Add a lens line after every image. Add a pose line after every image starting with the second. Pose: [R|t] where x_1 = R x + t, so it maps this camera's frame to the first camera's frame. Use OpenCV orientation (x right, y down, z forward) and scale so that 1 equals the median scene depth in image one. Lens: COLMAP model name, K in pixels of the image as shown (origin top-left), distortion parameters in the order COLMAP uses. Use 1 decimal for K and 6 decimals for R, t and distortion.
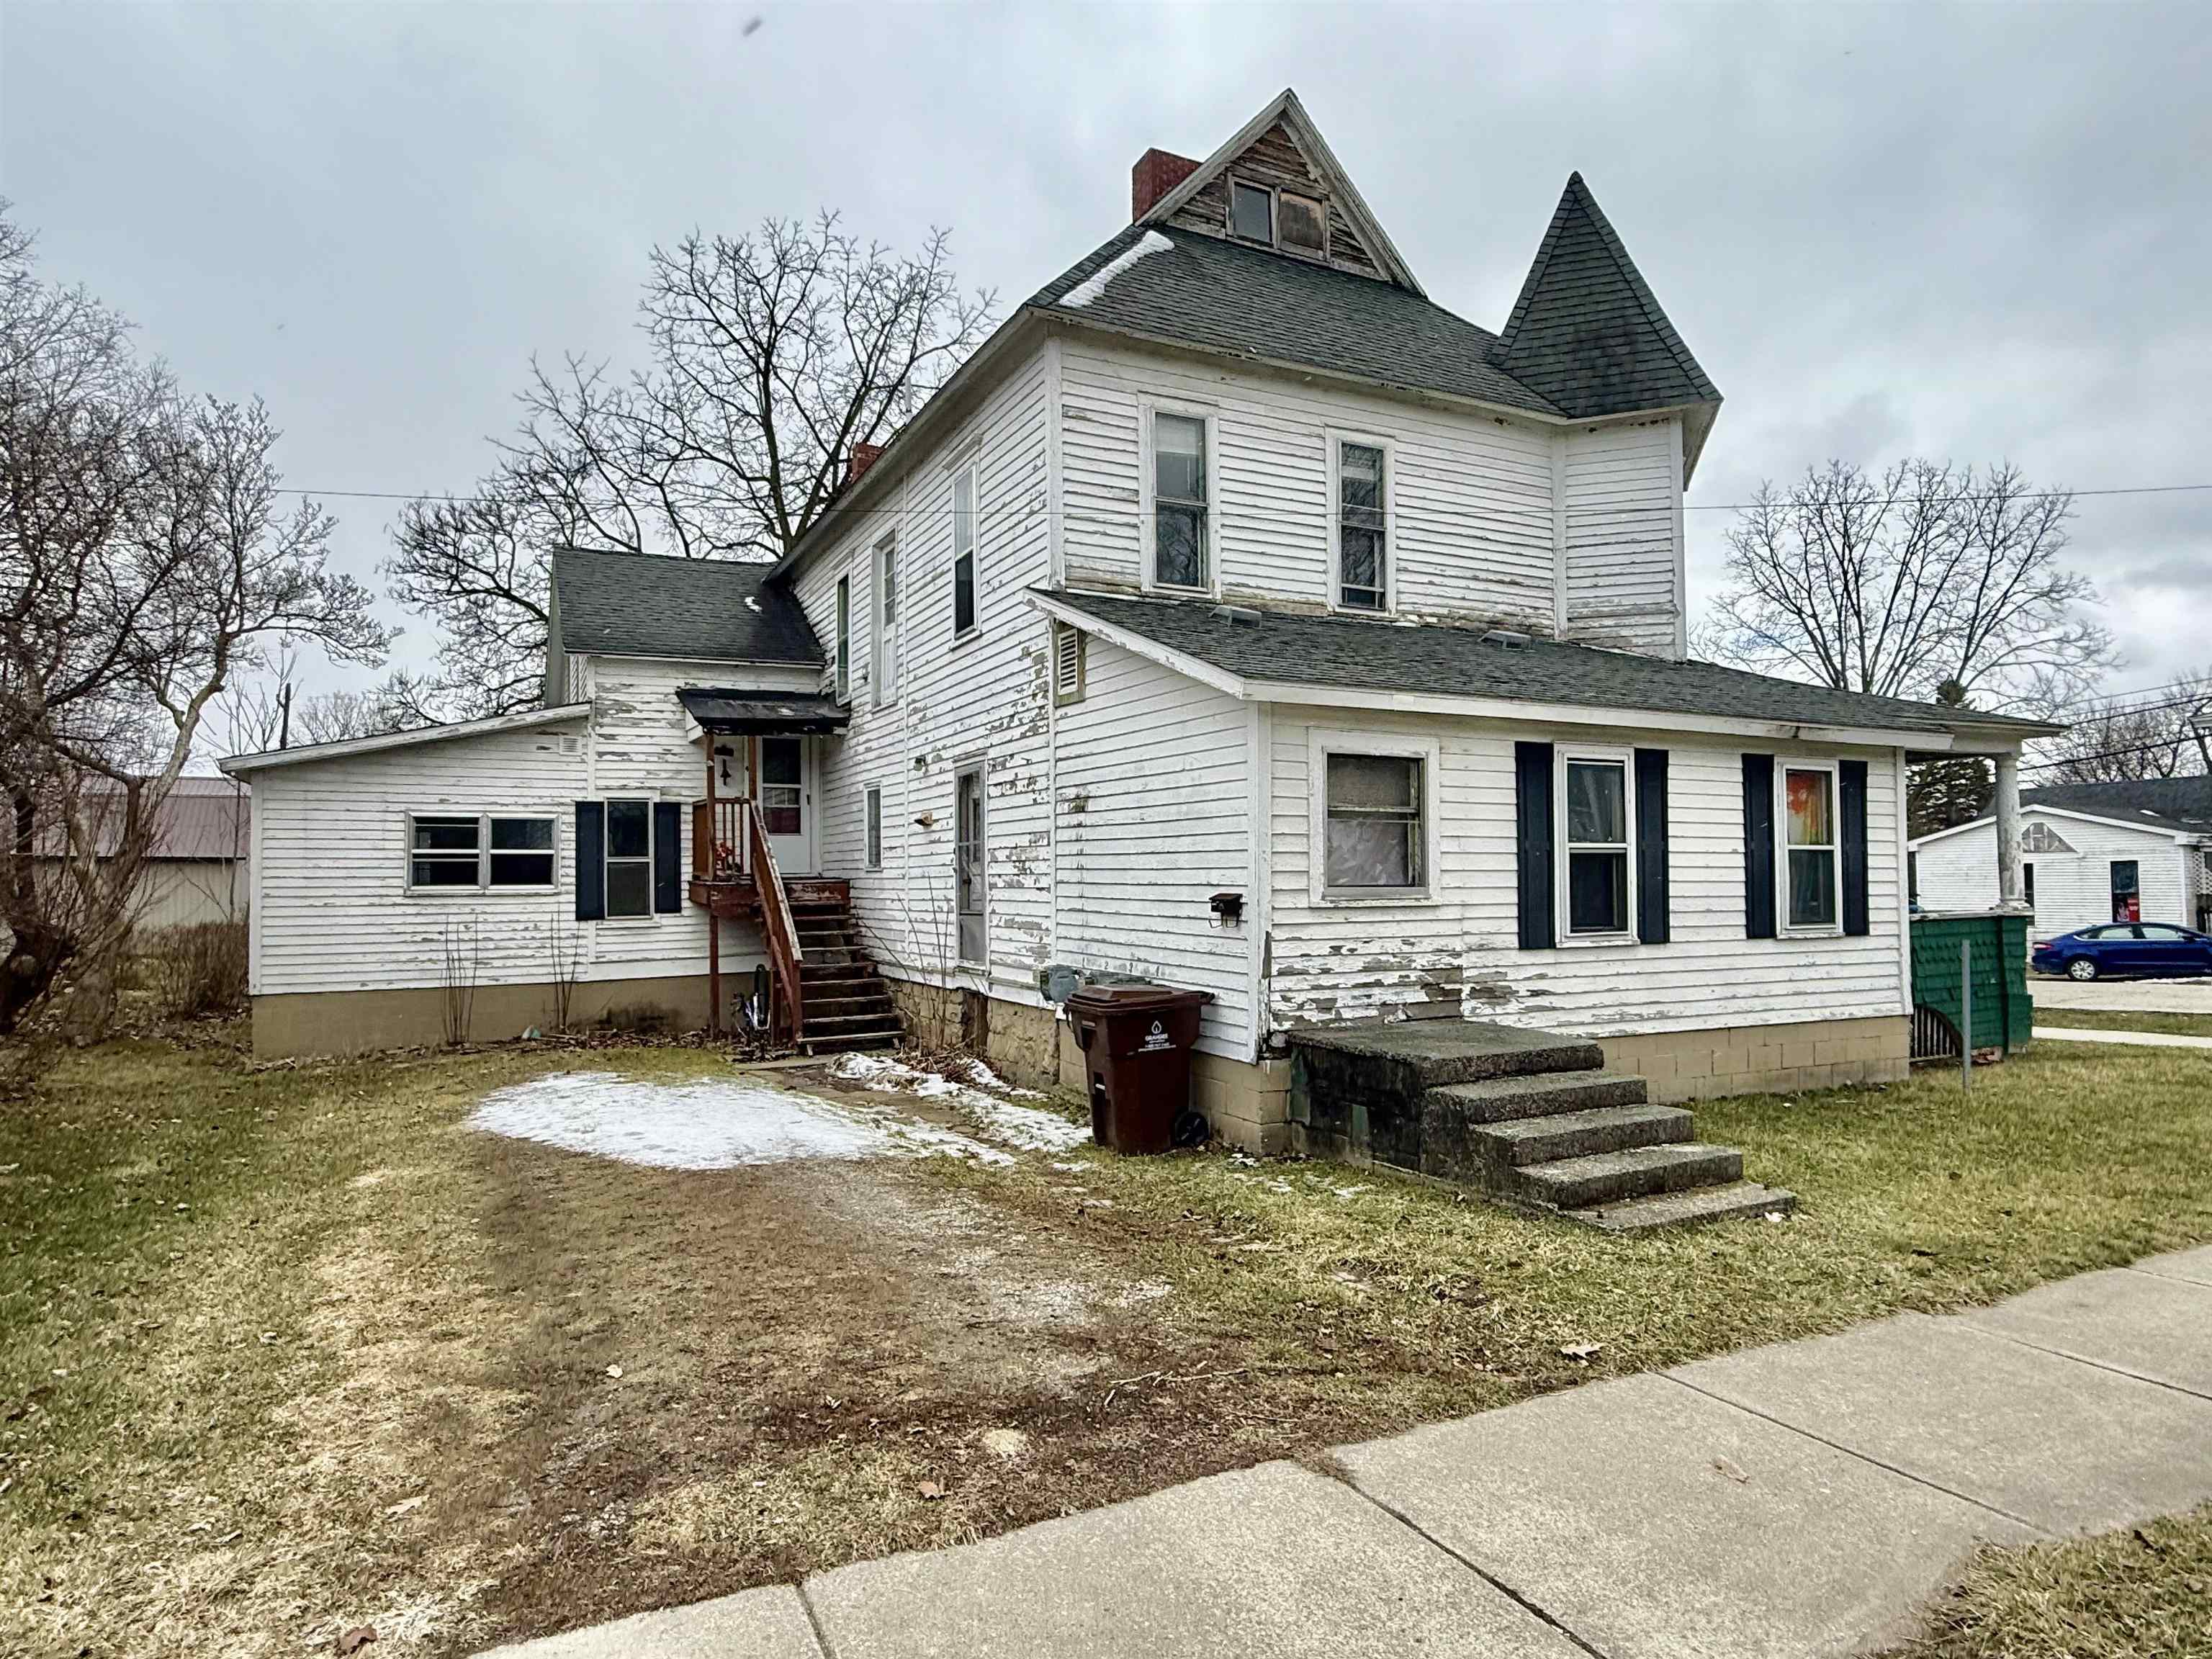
lens RADIAL K [[1262.7, 0, 1094.3], [0, 1262.7, 821.8], [0, 0, 1]] dist [-0.002648, 0.000871]
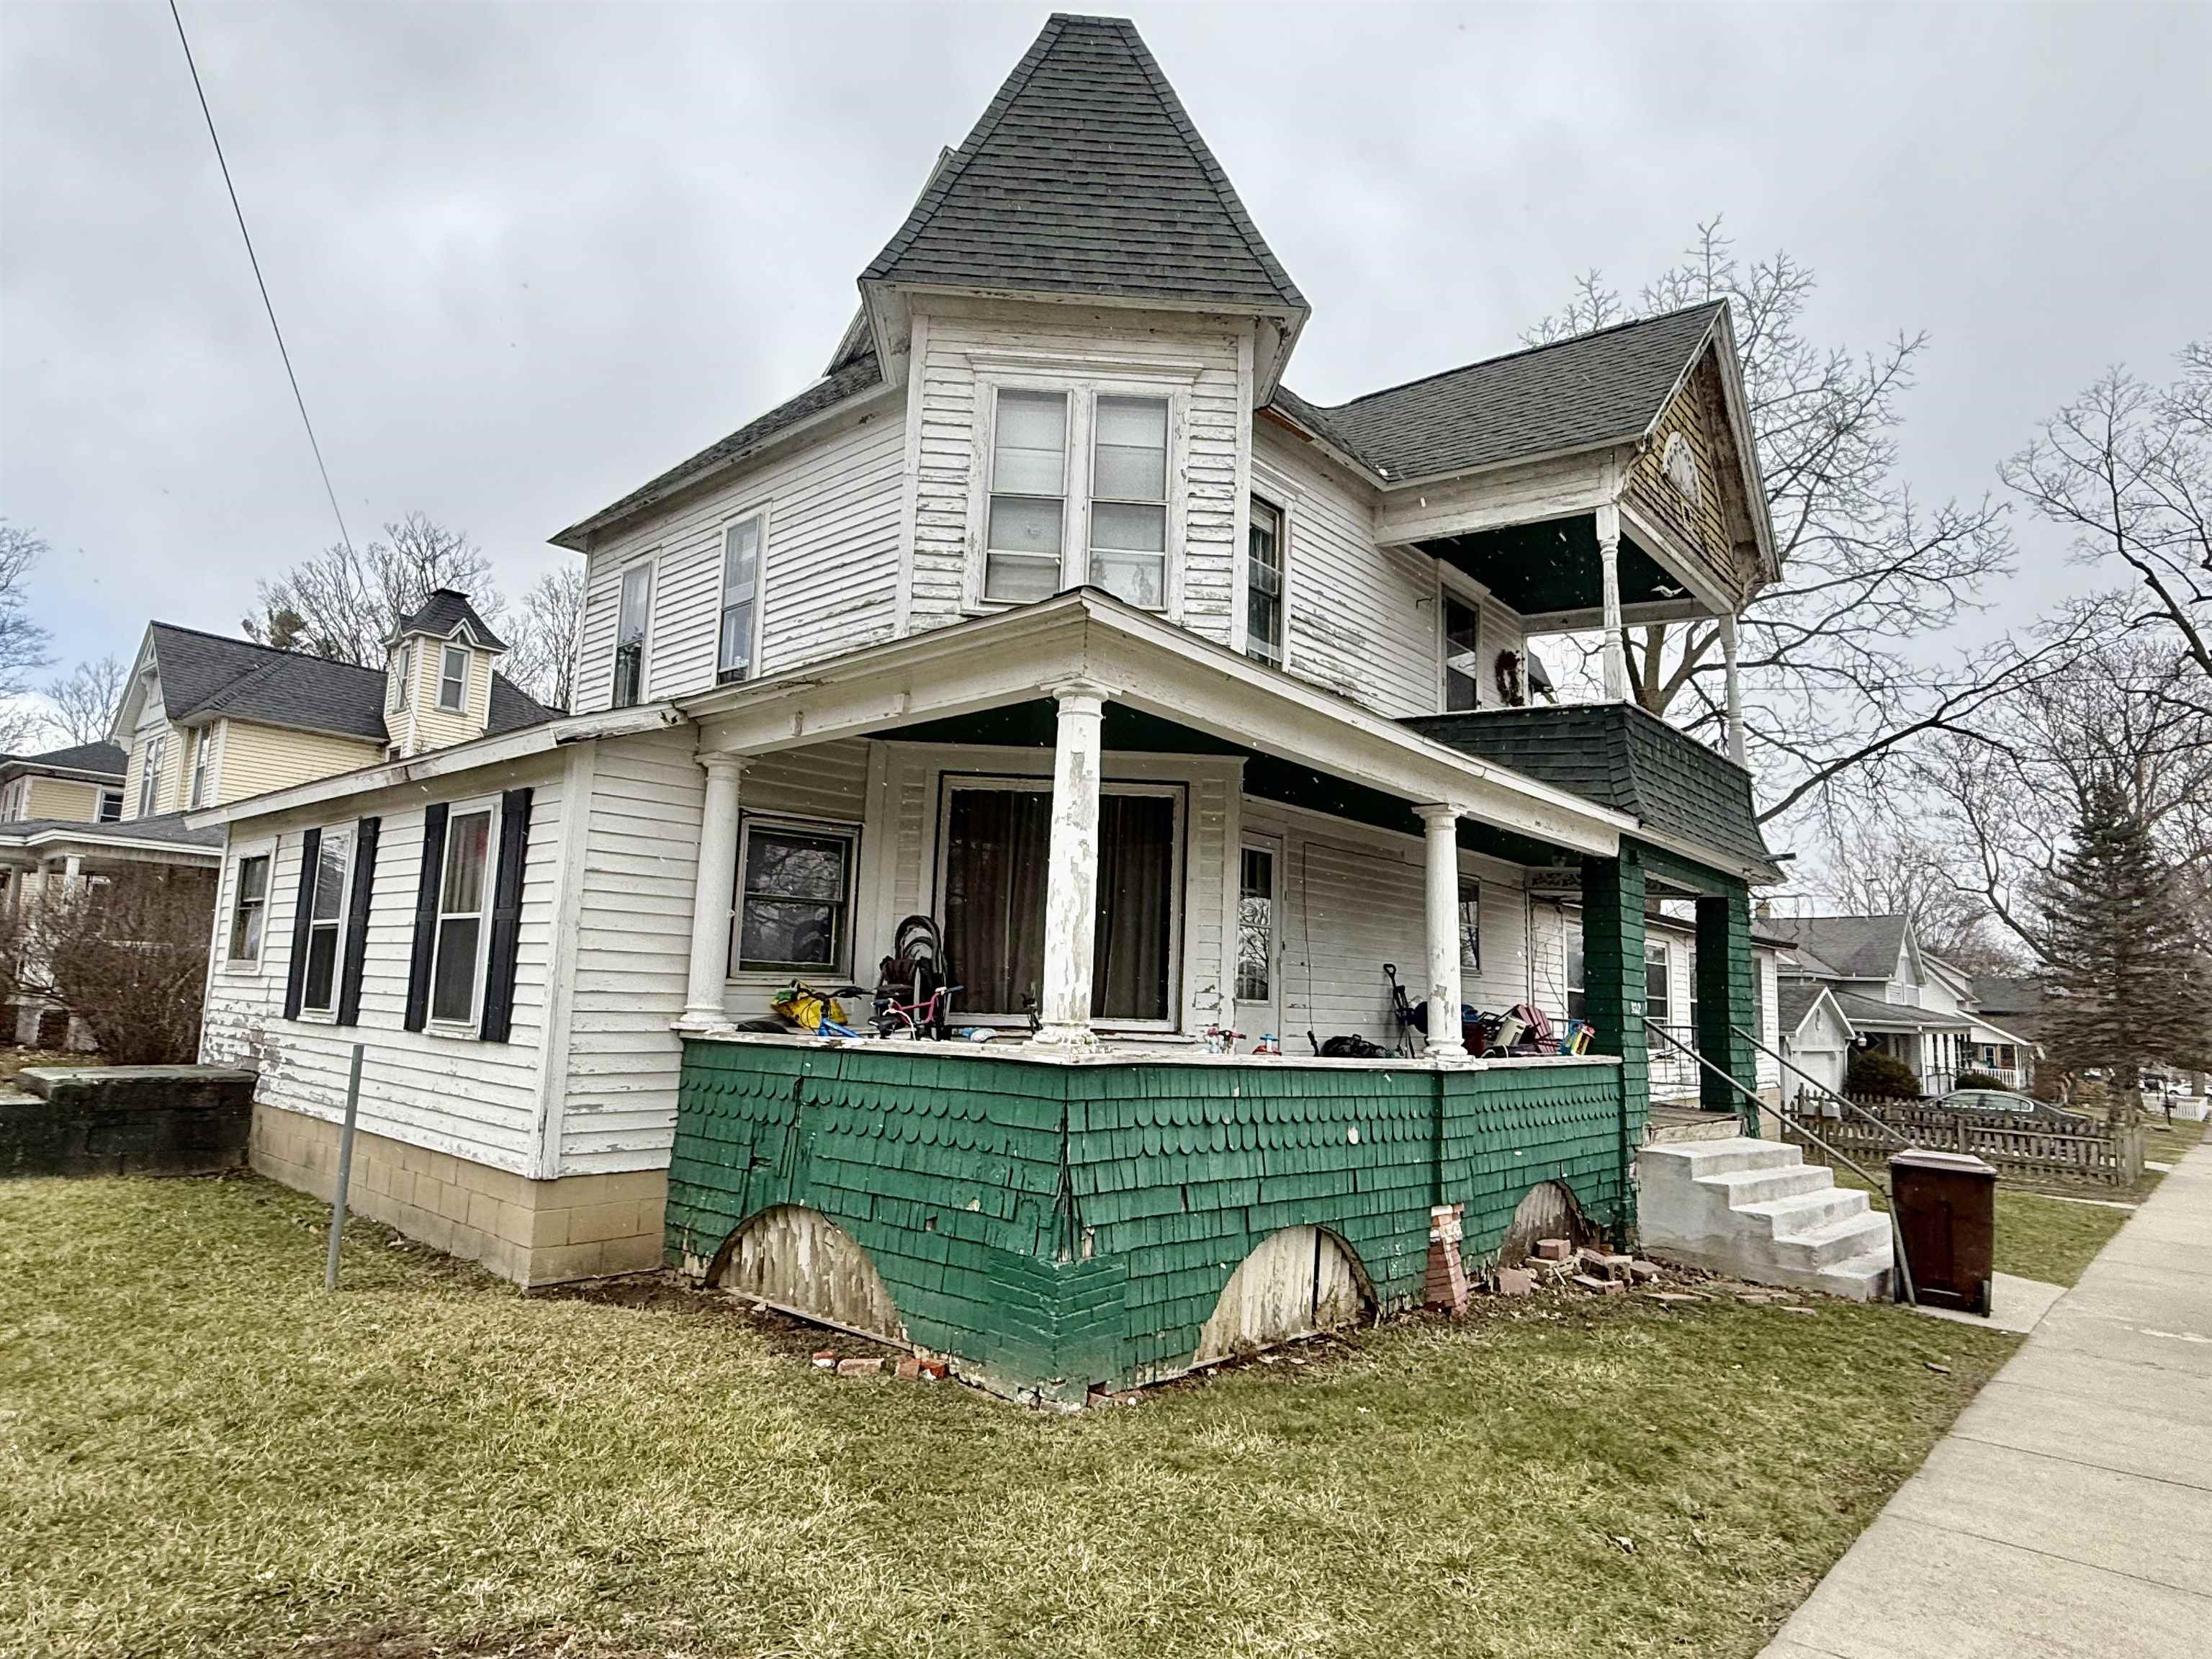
lens RADIAL K [[1262.7, 0, 1094.3], [0, 1262.7, 821.8], [0, 0, 1]] dist [-0.002648, 0.000871]
pose [[0.380345, -0.112617, -0.917962, 1.016013], [0.001088, 0.992612, -0.121324, 0.040711], [0.924844, 0.045146, 0.377658, 0.769314]]
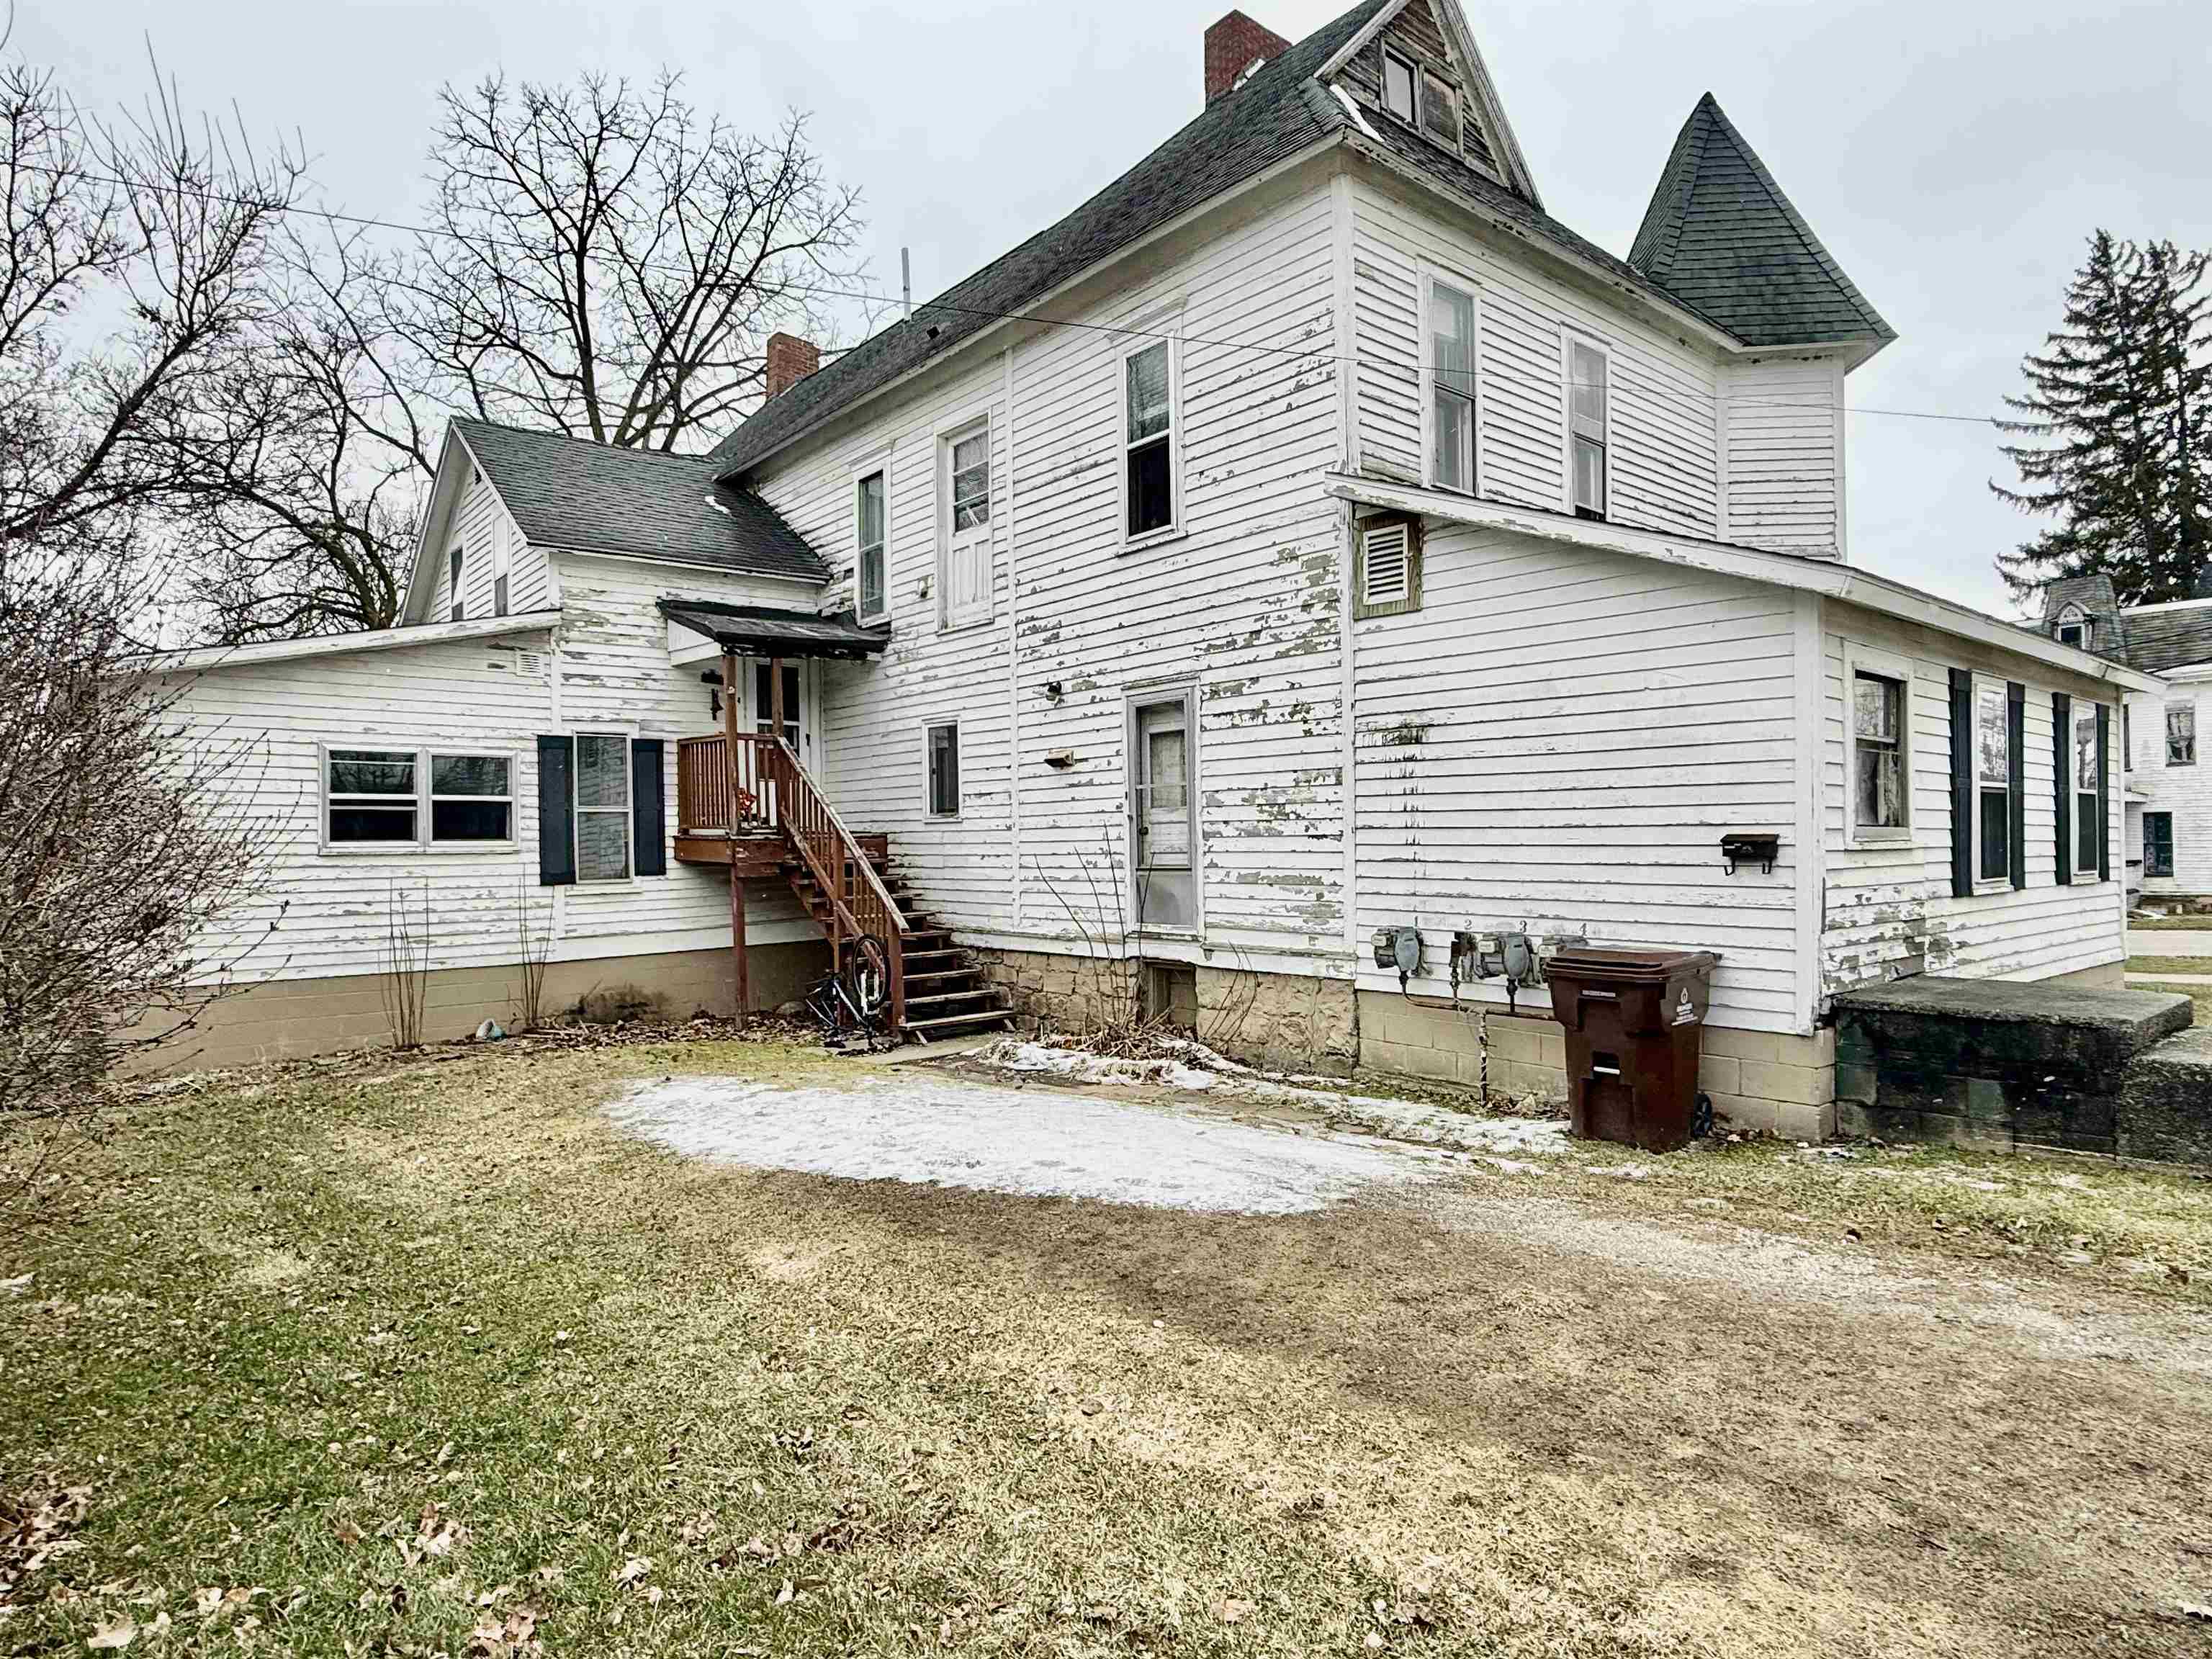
lens RADIAL K [[1262.7, 0, 1094.3], [0, 1262.7, 821.8], [0, 0, 1]] dist [-0.002648, 0.000871]
pose [[0.970682, 0.001304, 0.240366, -0.301841], [-0.007560, 0.999656, 0.025105, 0.017954], [-0.240250, -0.026186, 0.970358, 0.169239]]
